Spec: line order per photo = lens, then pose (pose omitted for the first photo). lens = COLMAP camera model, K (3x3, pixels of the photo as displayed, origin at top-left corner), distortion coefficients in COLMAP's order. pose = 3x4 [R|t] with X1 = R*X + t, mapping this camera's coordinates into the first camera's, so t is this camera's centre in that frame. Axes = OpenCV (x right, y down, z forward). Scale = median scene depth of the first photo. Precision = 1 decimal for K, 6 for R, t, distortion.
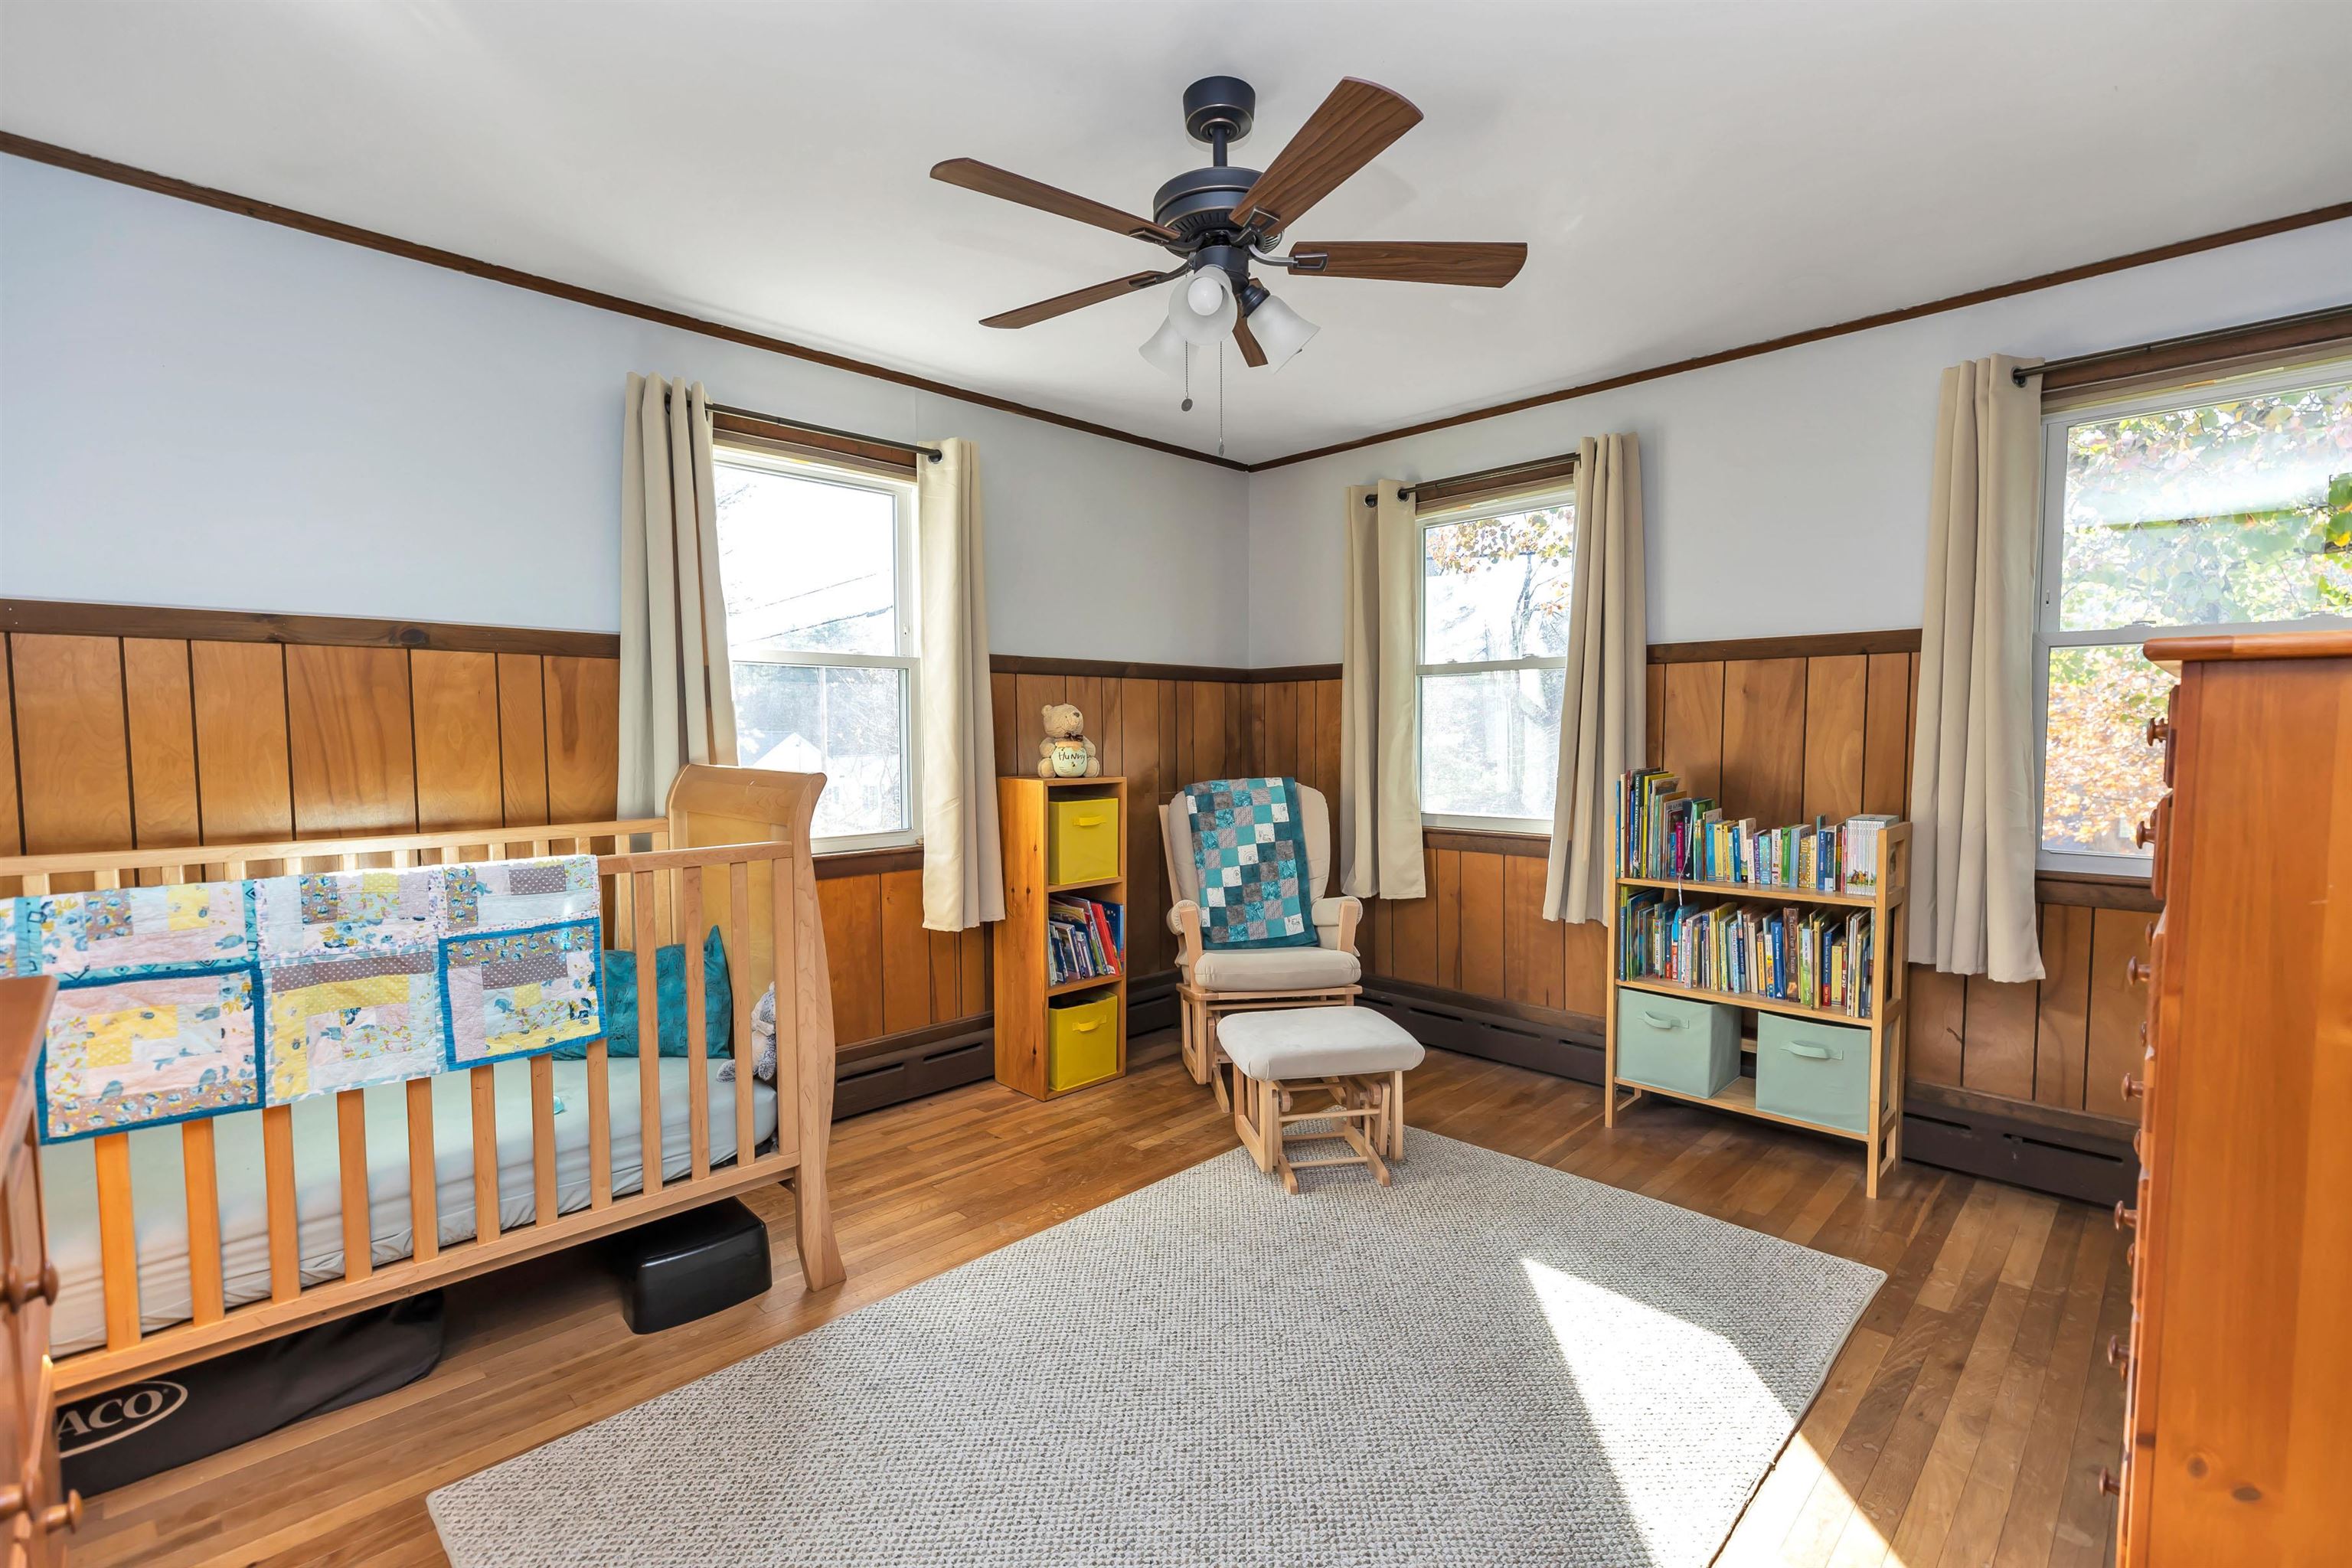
lens RADIAL K [[1061.6, 0, 1176.0], [0, 1061.6, 784.0], [0, 0, 1]] dist [0.001405, 0.000010]
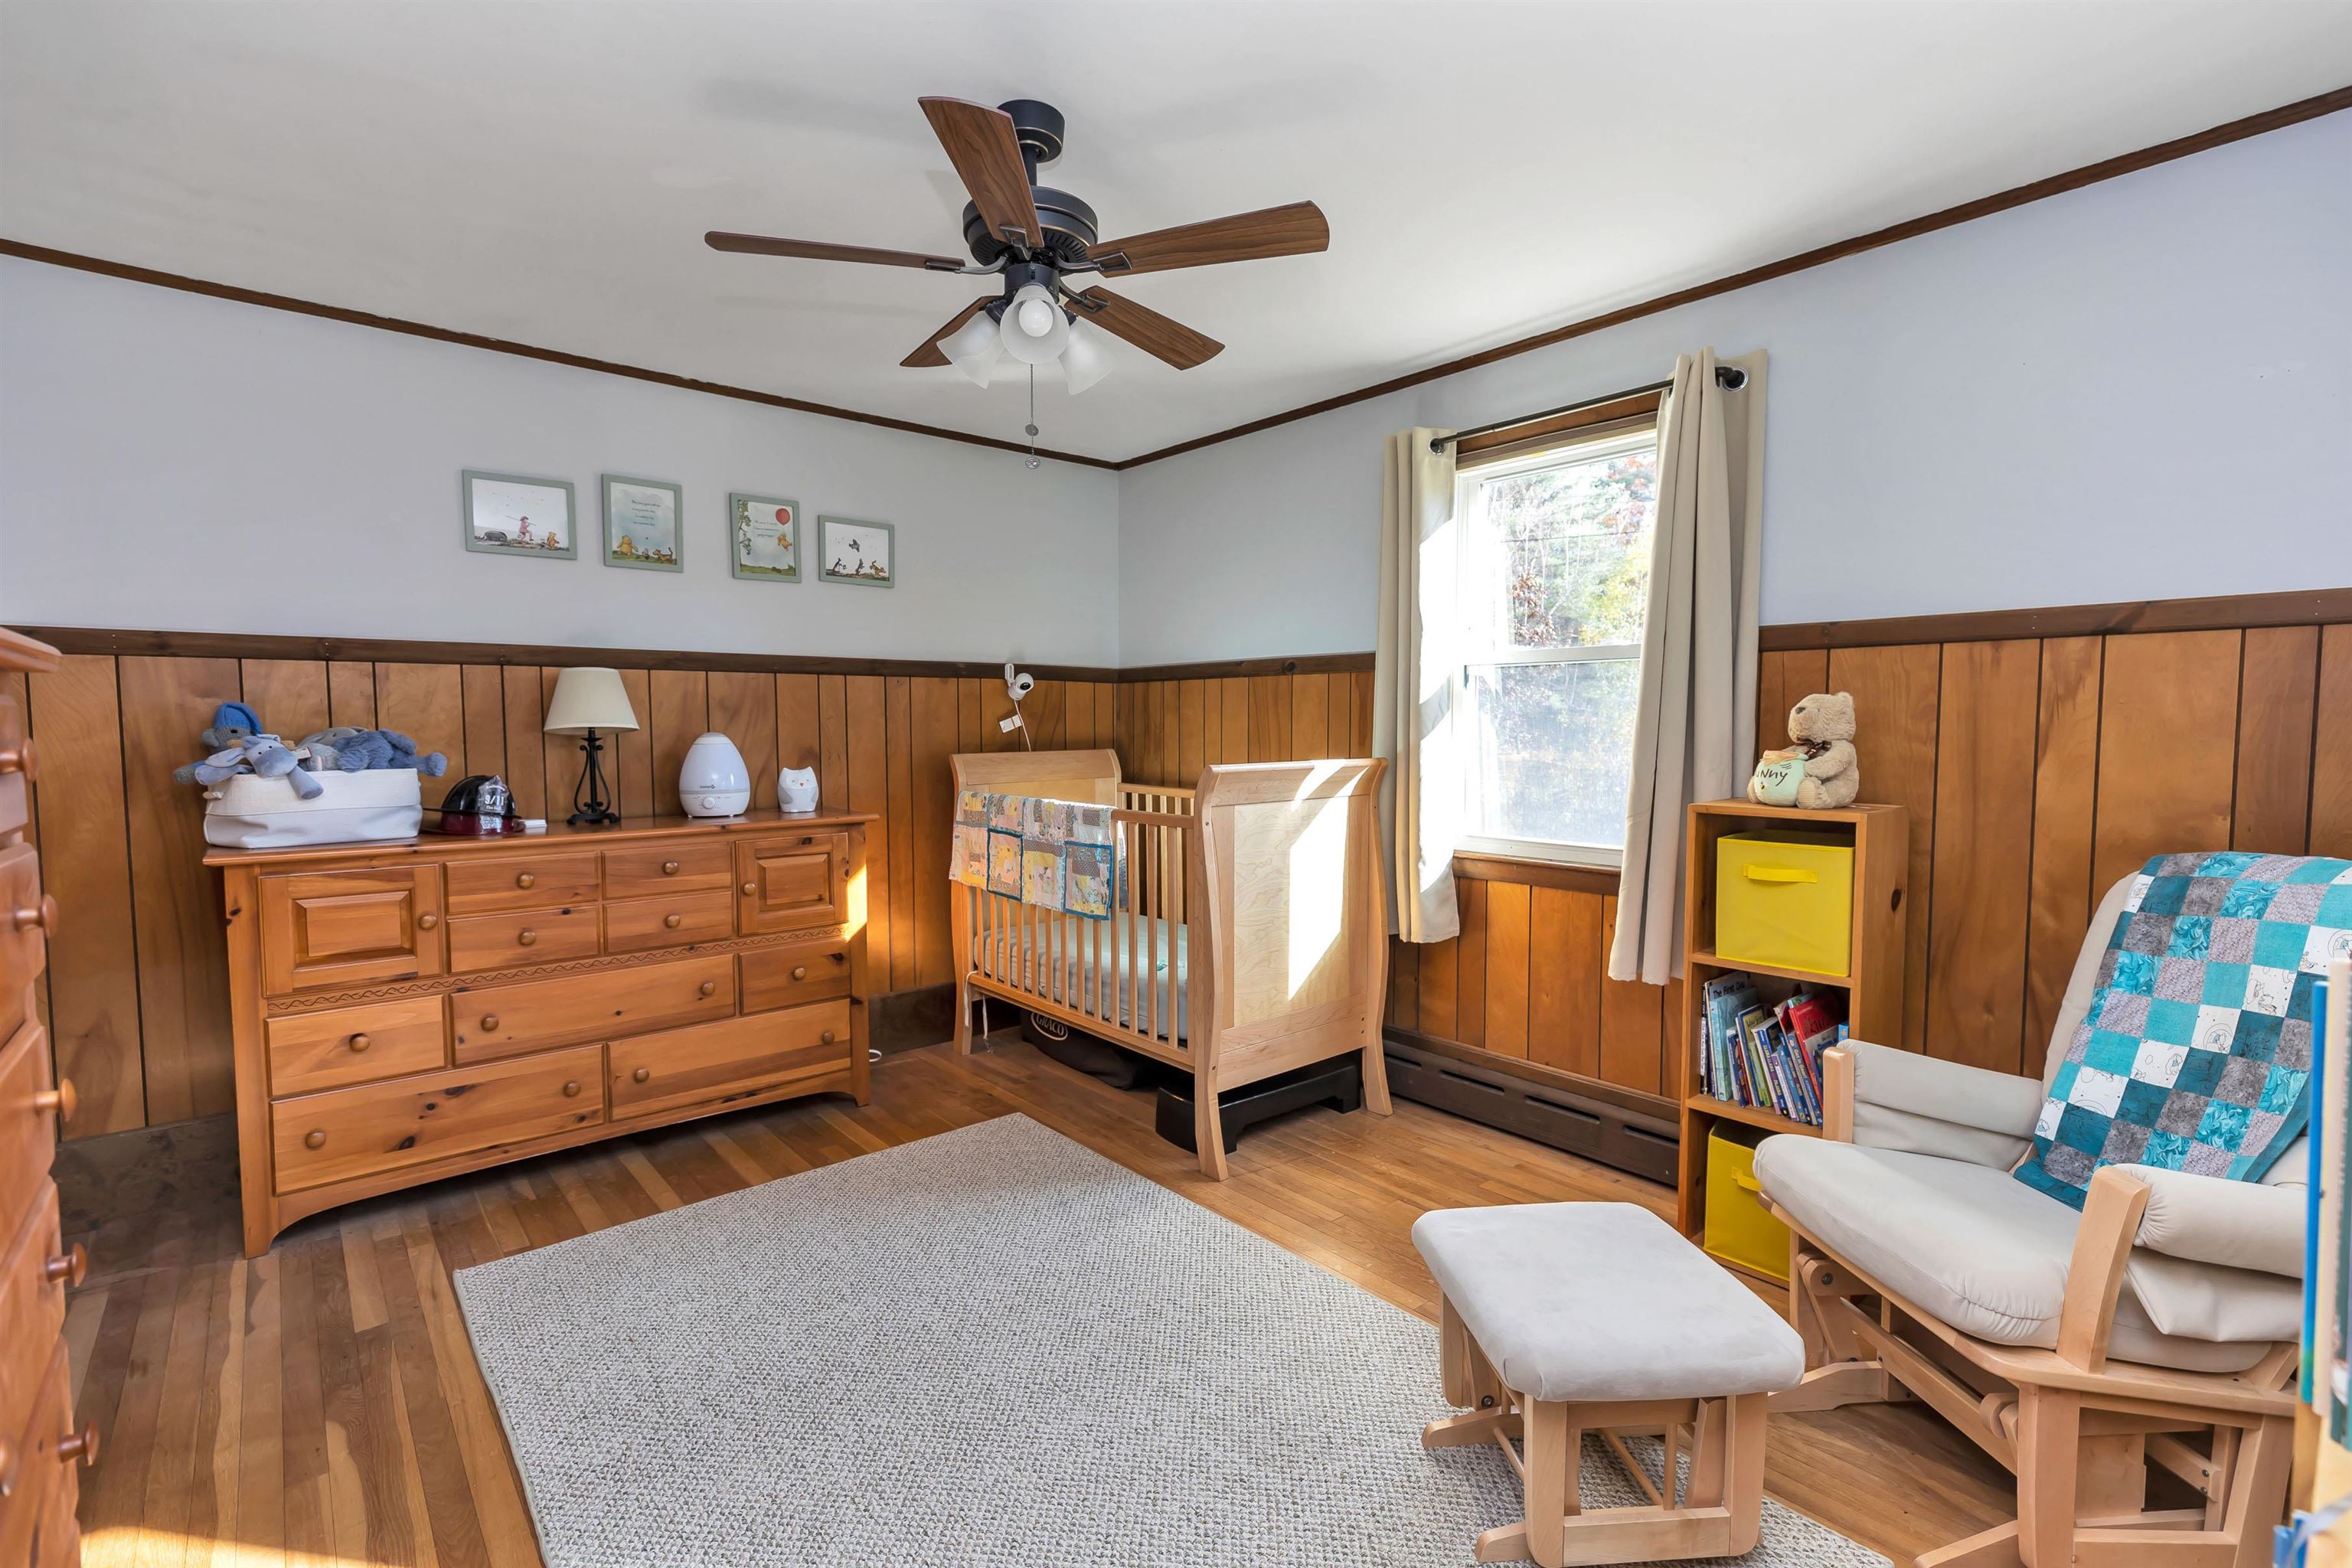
lens RADIAL K [[1043.6, 0, 1176.0], [0, 1043.6, 784.0], [0, 0, 1]] dist [-0.001069, -0.000036]
pose [[-0.078021, 0.059149, -0.995196, 0.928116], [-0.051651, 0.996658, 0.063285, -0.066590], [0.995613, 0.056340, -0.074706, 1.098578]]
